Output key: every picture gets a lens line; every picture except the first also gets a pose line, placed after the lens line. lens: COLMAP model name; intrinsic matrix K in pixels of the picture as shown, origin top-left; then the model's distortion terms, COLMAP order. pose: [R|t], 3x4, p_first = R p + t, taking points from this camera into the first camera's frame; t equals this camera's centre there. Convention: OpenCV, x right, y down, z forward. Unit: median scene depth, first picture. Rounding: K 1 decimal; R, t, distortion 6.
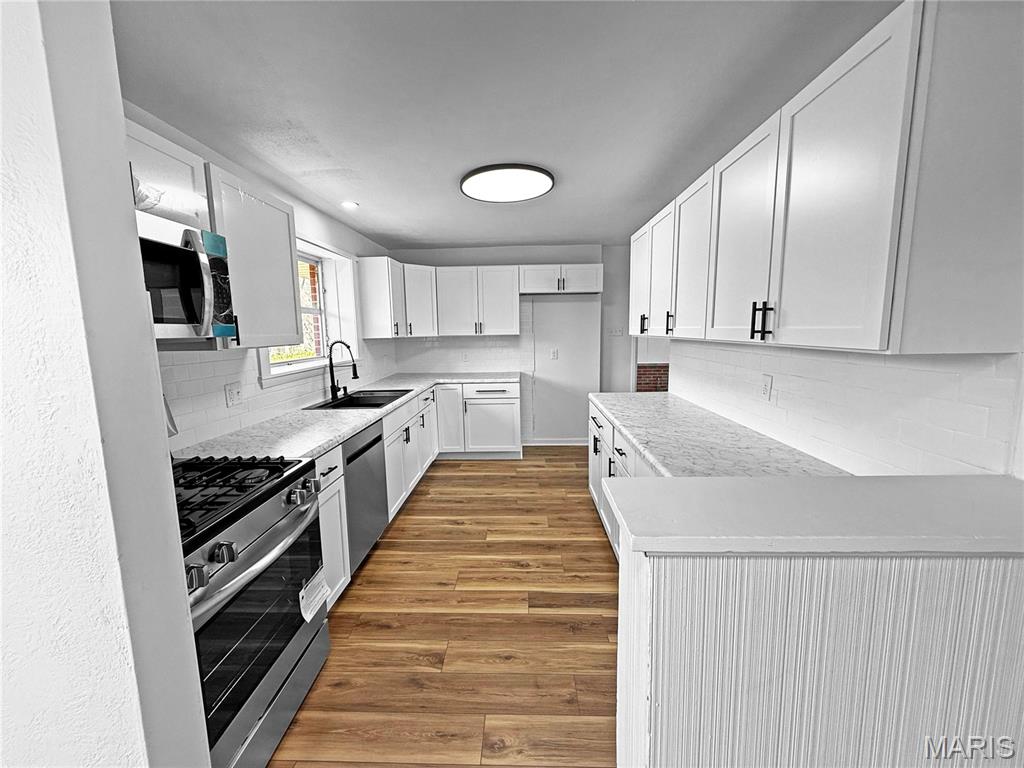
lens RADIAL K [[419.2, 0, 509.3], [0, 419.2, 383.3], [0, 0, 1]] dist [-0.000902, 0.000041]
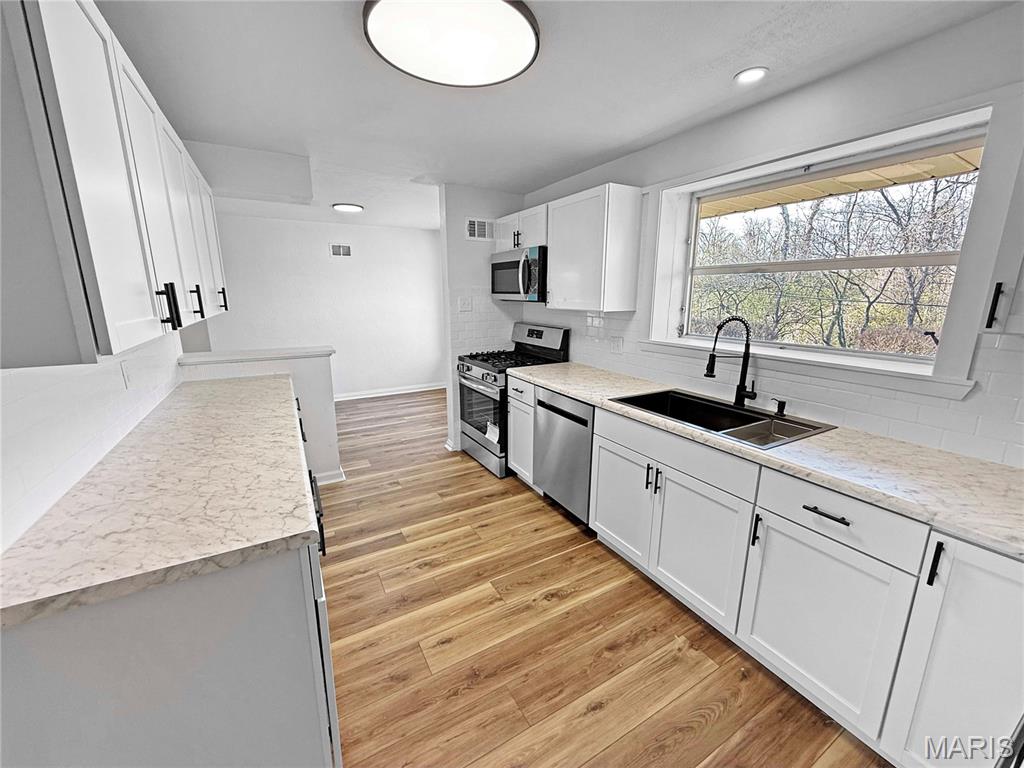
lens RADIAL K [[419.2, 0, 511.5], [0, 419.2, 386.2], [0, 0, 1]] dist [-0.000902, 0.000041]
pose [[-0.858625, 0.131092, -0.495558, 0.263329], [-0.049097, 0.941270, 0.334066, -0.239826], [0.510247, 0.311168, -0.801762, 1.650152]]
